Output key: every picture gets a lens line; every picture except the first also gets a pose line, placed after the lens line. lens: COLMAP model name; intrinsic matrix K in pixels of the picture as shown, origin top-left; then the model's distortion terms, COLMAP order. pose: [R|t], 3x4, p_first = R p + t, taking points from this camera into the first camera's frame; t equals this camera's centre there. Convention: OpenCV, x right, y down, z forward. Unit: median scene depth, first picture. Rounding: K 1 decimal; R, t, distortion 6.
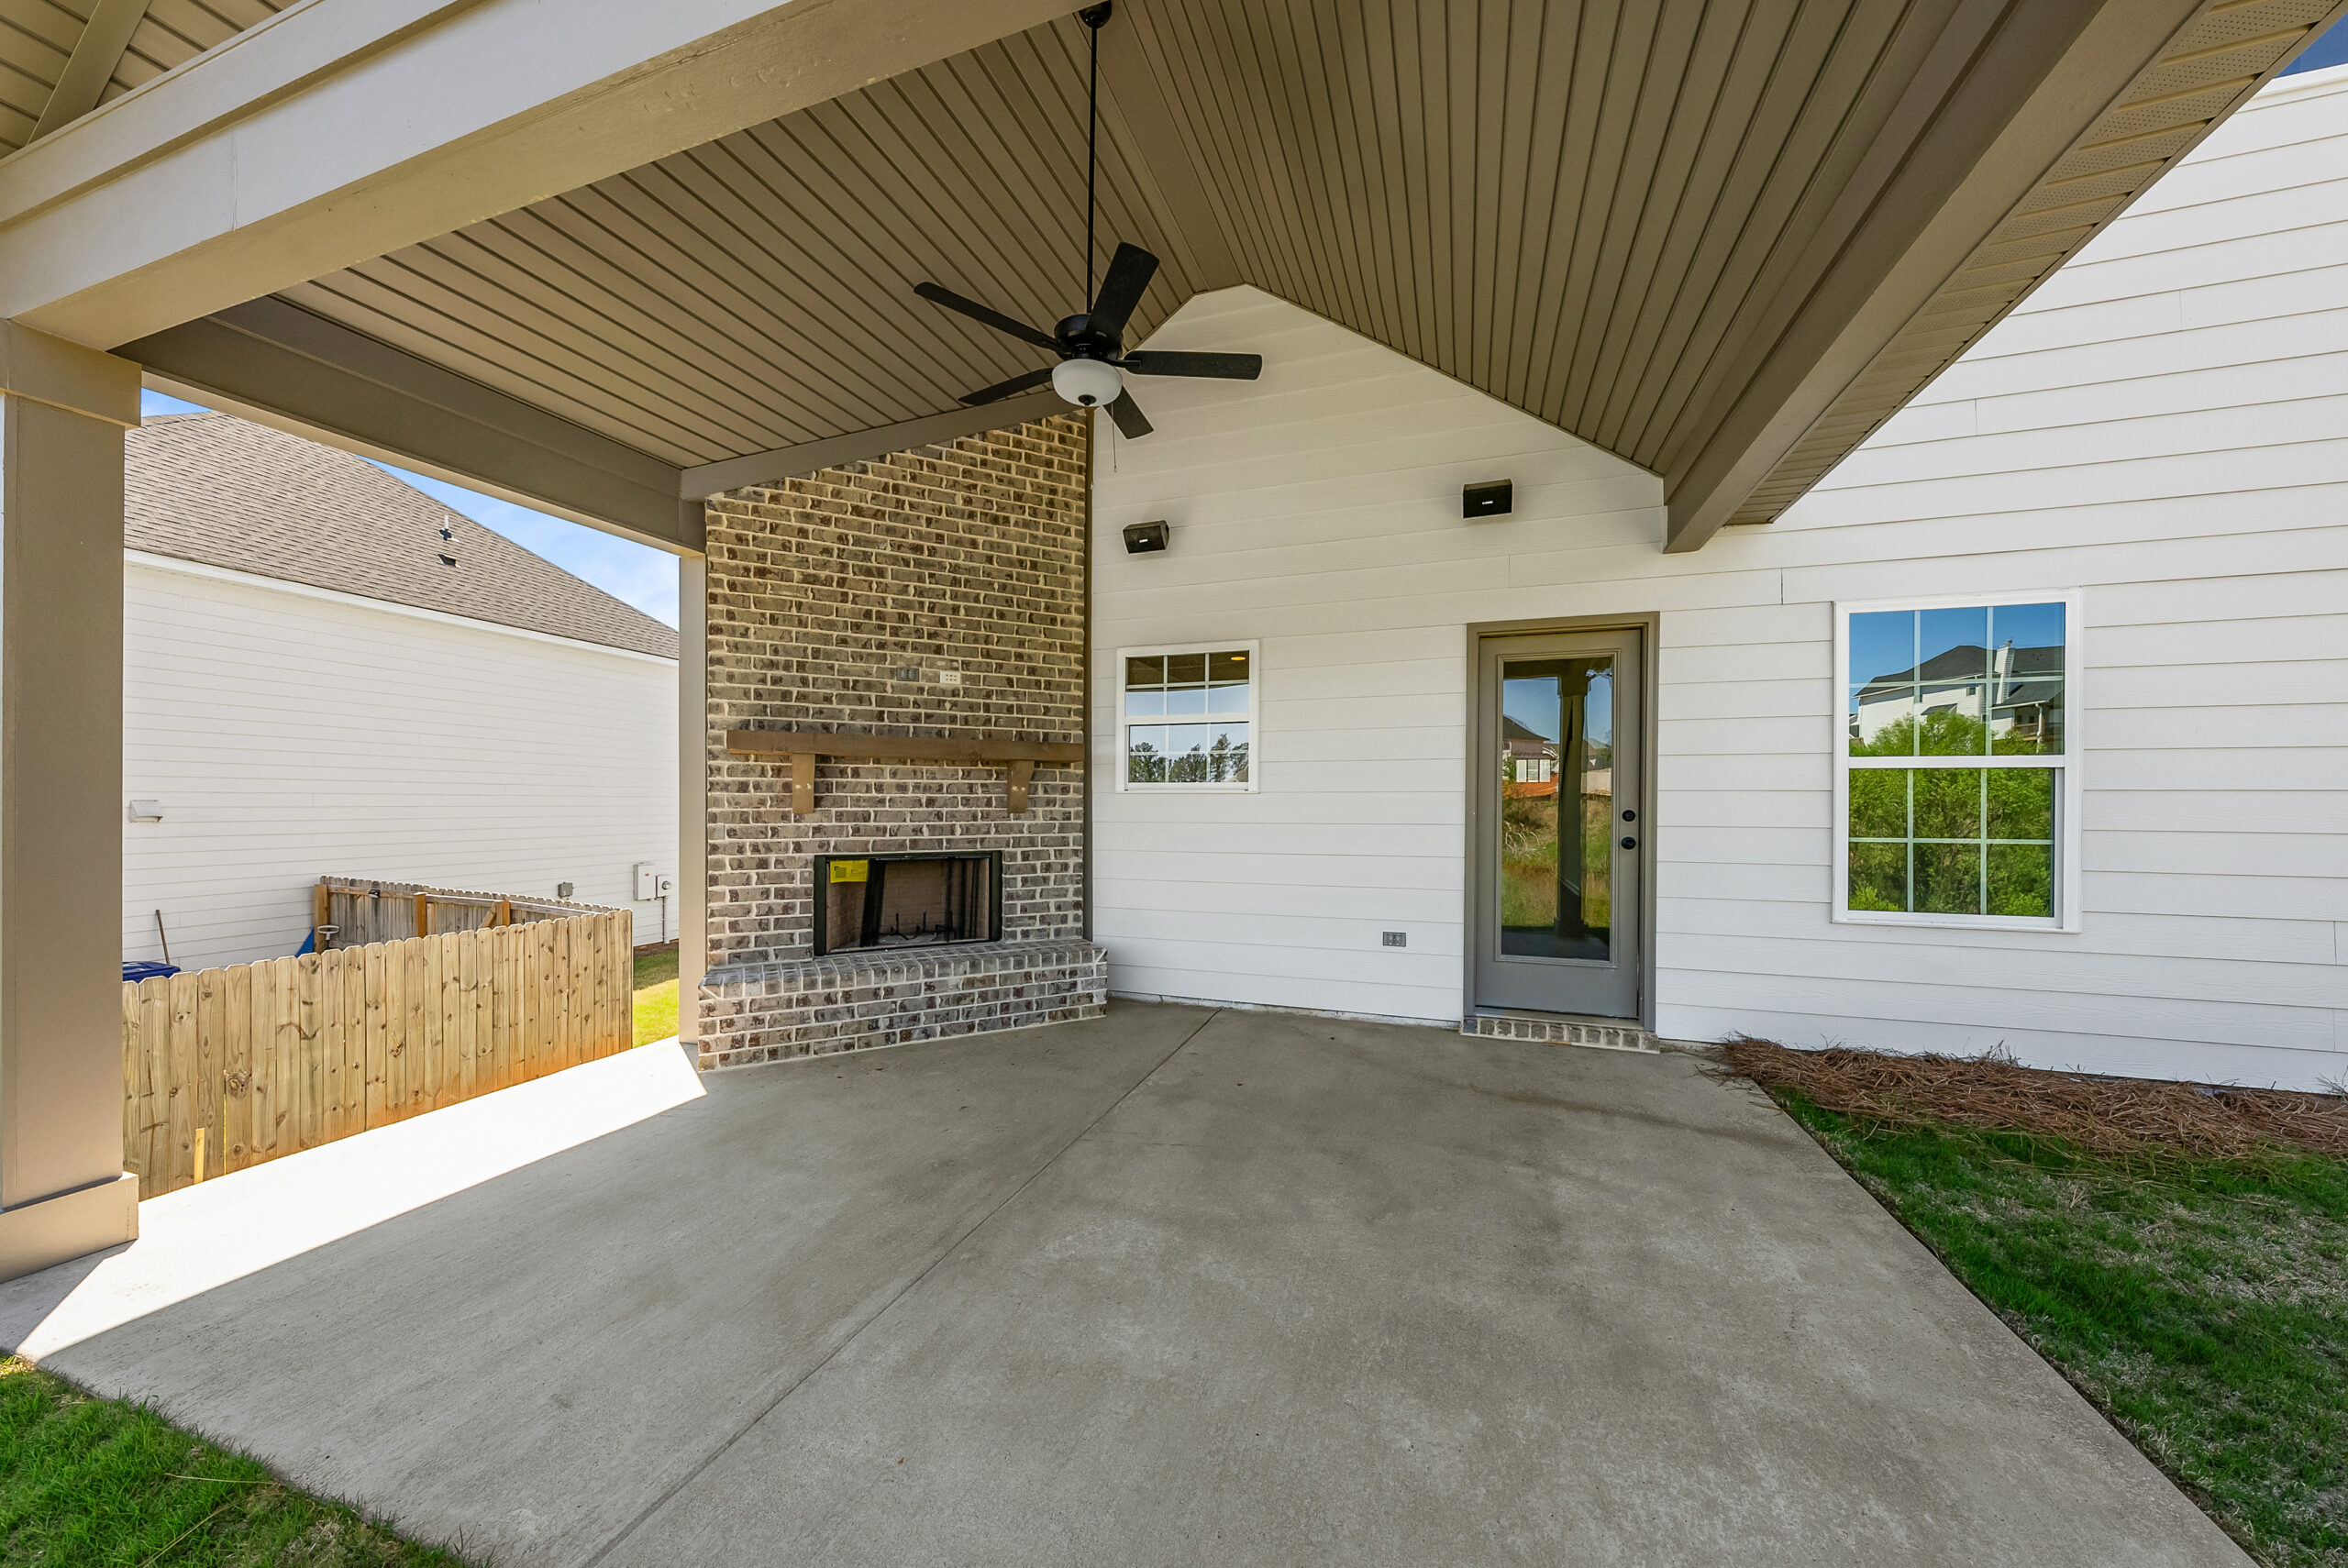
lens RADIAL K [[814.7, 0, 1174.3], [0, 814.7, 796.8], [0, 0, 1]] dist [-0.000052, 0.000067]
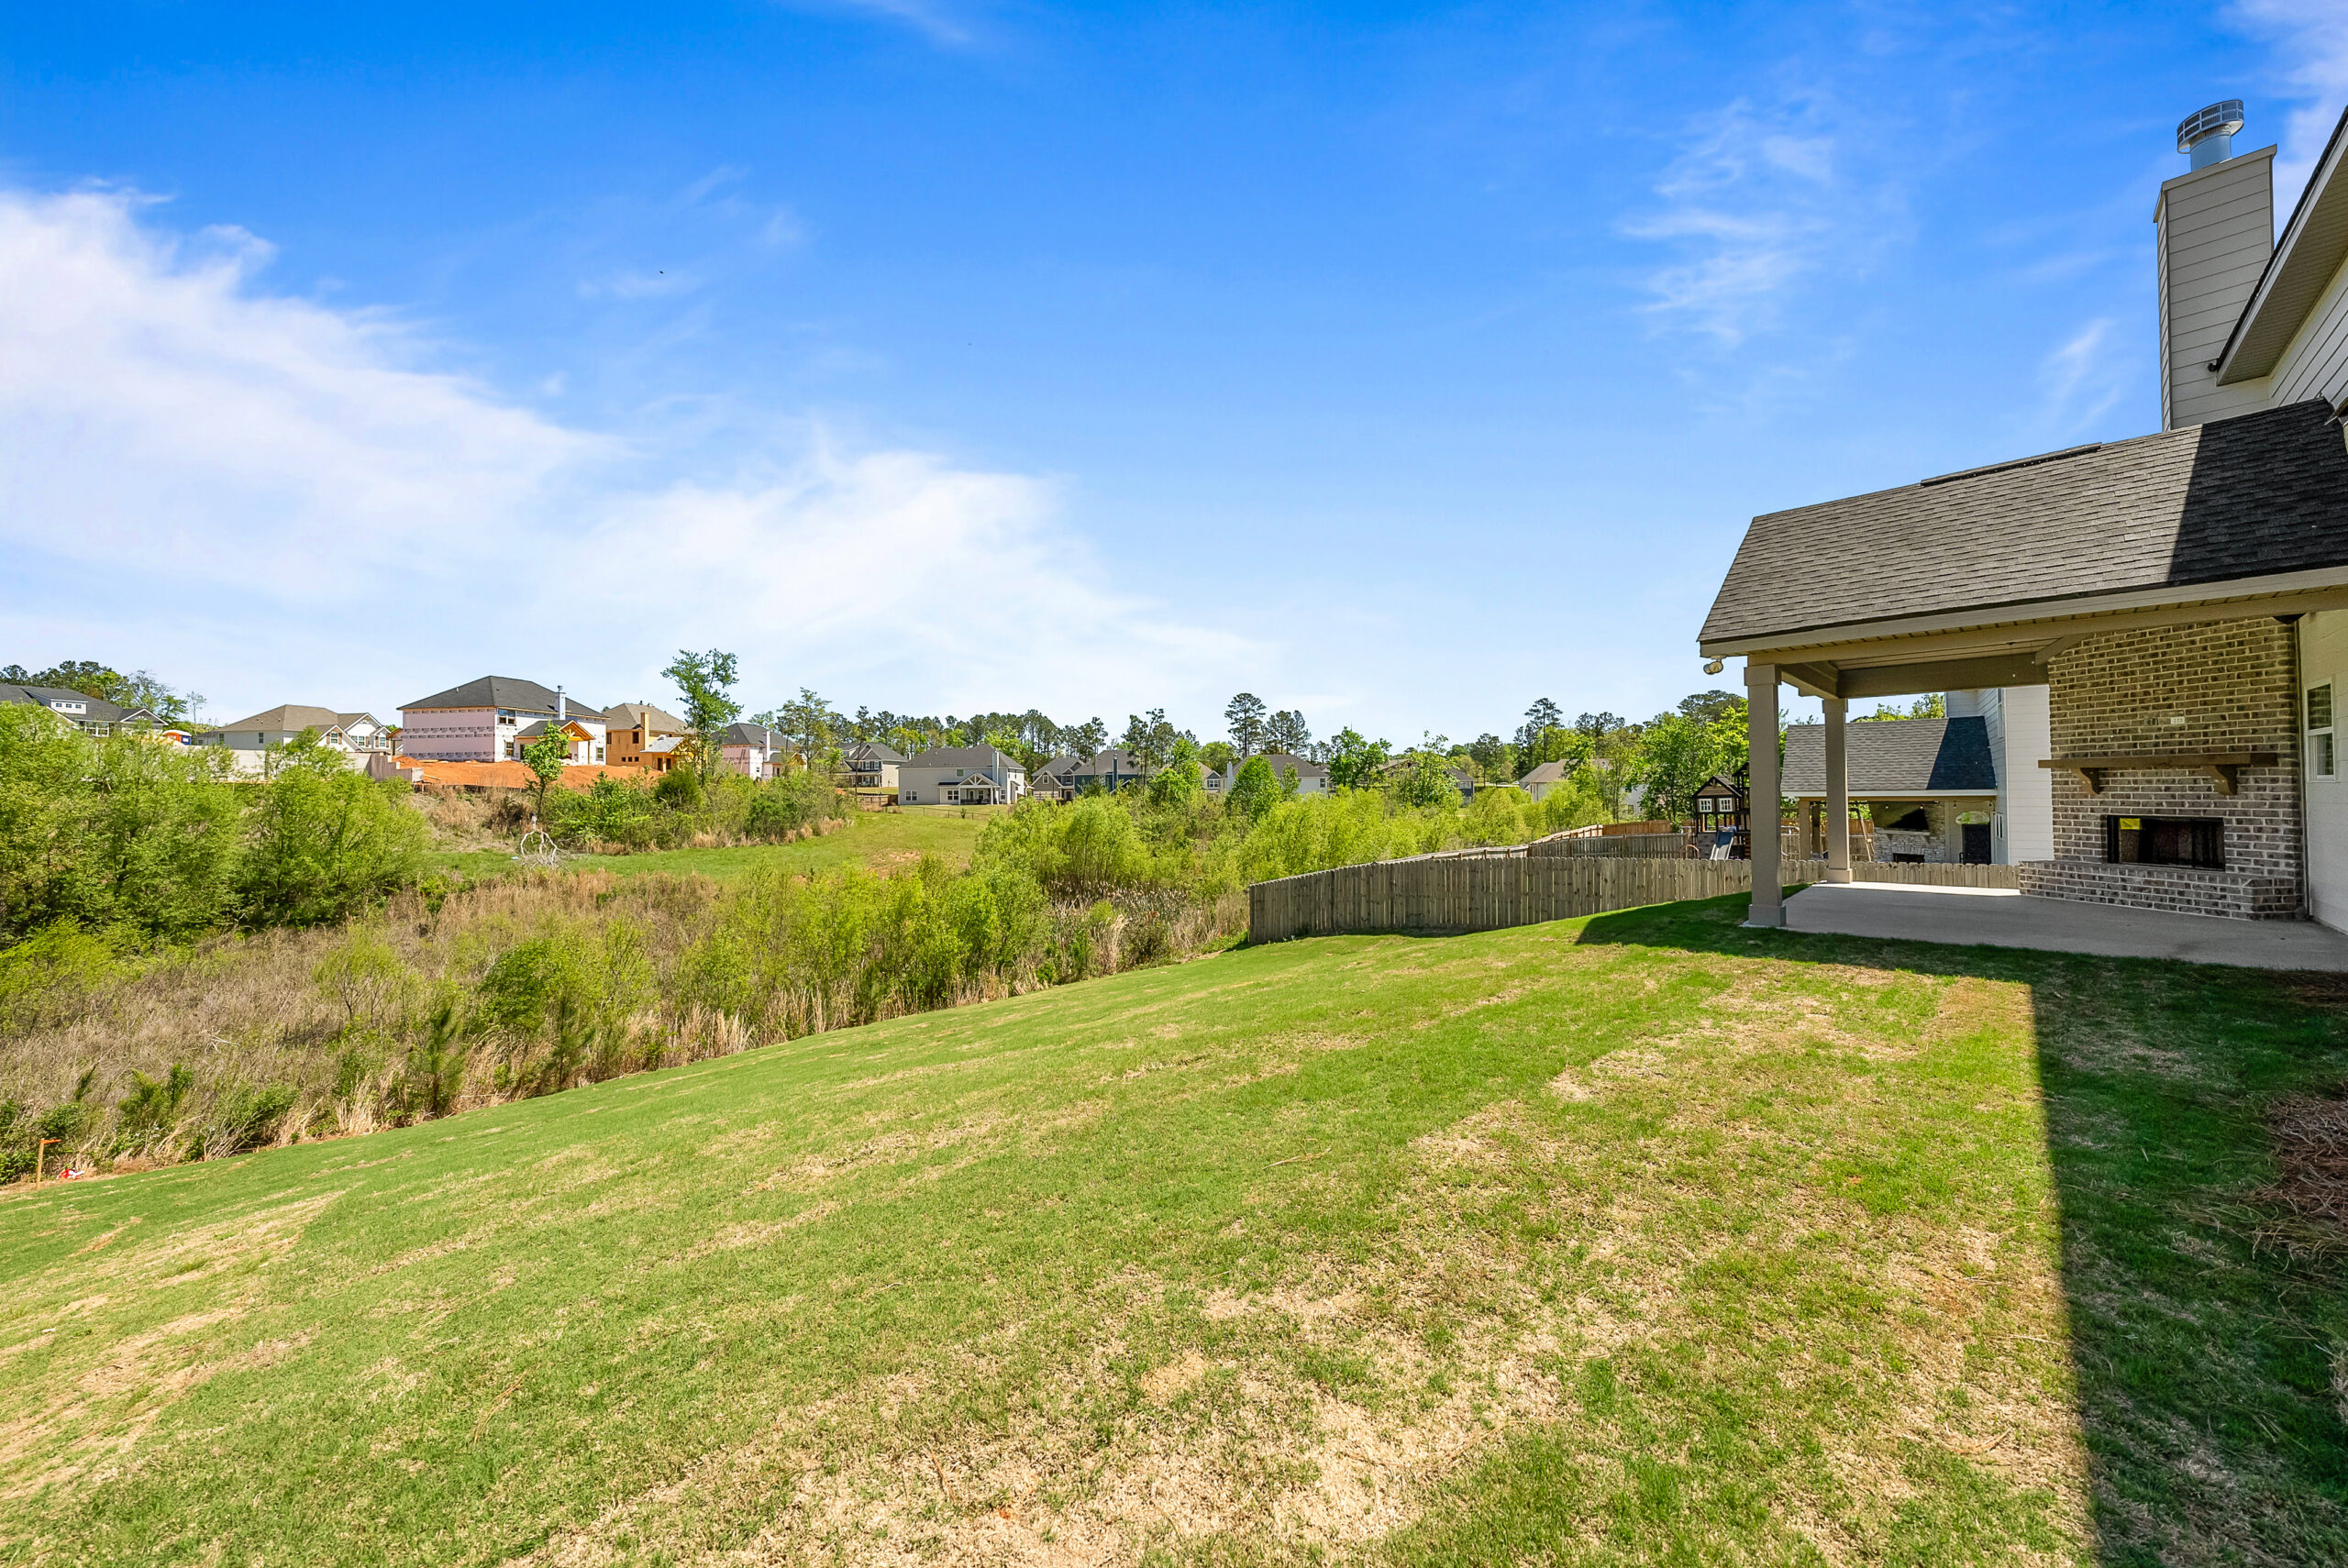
lens RADIAL K [[814.7, 0, 1174.3], [0, 814.7, 796.8], [0, 0, 1]] dist [-0.000052, 0.000067]
pose [[-0.447339, 0.007662, -0.894332, 2.248070], [0.014911, 0.999888, 0.001108, -0.010762], [0.894240, -0.012840, -0.447403, -0.181813]]
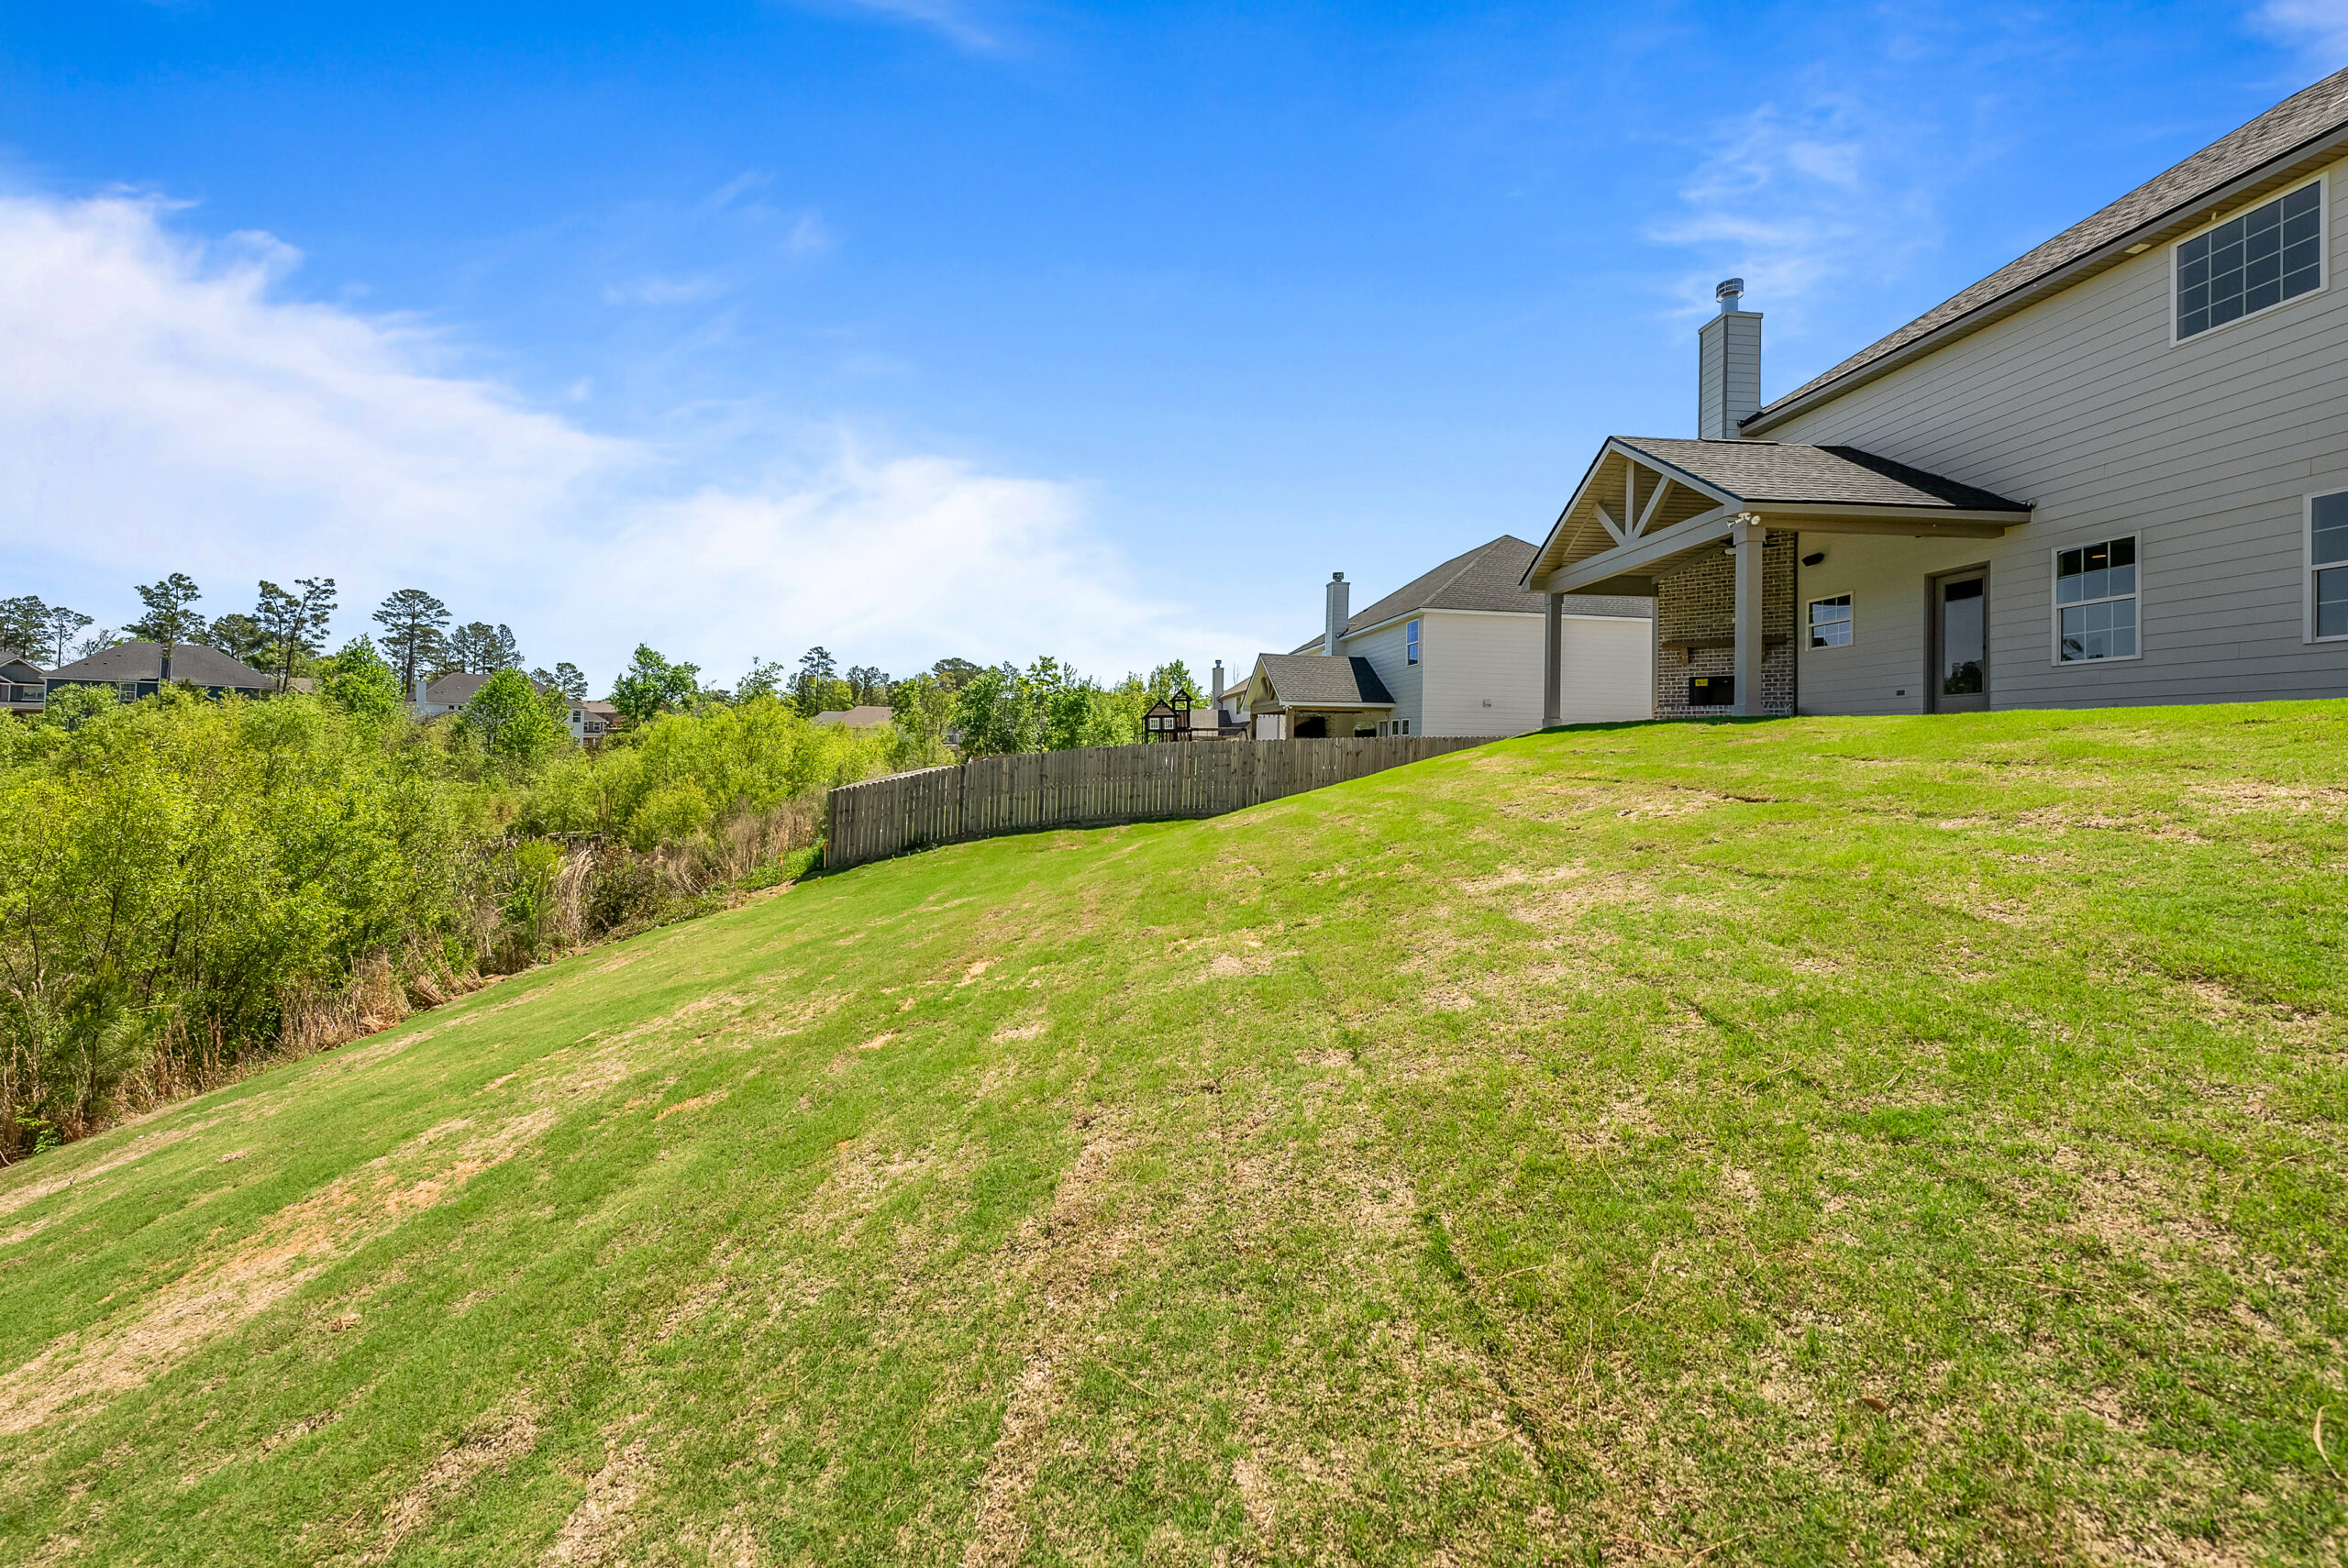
lens RADIAL K [[817.2, 0, 1178.0], [0, 817.2, 736.8], [0, 0, 1]] dist [-0.001075, -0.000042]
pose [[0.410699, -0.011384, -0.911700, 1.648547], [-0.005858, 0.999868, -0.015124, 0.351390], [0.911752, 0.011552, 0.410578, -2.170098]]
